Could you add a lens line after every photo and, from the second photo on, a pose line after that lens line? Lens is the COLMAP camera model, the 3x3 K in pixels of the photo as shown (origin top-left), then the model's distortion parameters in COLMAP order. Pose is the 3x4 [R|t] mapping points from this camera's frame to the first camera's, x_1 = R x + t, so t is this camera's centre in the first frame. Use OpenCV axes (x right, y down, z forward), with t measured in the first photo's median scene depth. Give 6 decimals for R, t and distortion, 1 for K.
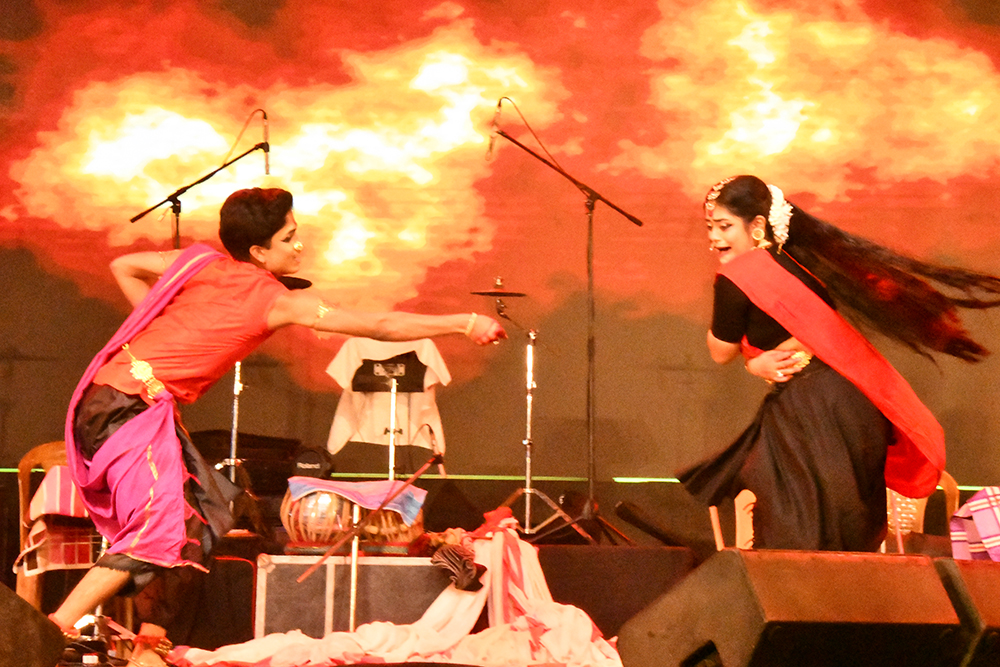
lens RADIAL K [[3222.0, 0, 500.0], [0, 3222.0, 333.5], [0, 0, 1]] dist [0.799960, 0.976465]
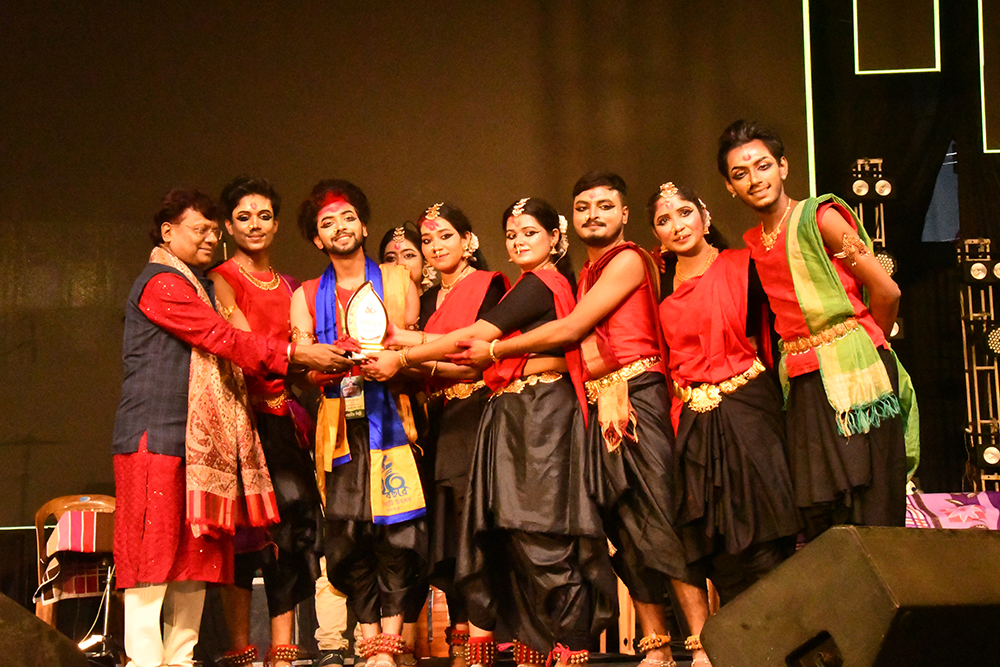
lens RADIAL K [[1883.7, 0, 500.0], [0, 1883.7, 333.5], [0, 0, 1]] dist [0.046586, 2.999988]
pose [[0.994944, -0.032383, 0.095071, -0.041767], [0.038279, 0.997412, -0.060868, 0.024081], [-0.092854, 0.064200, 0.993608, 0.281696]]
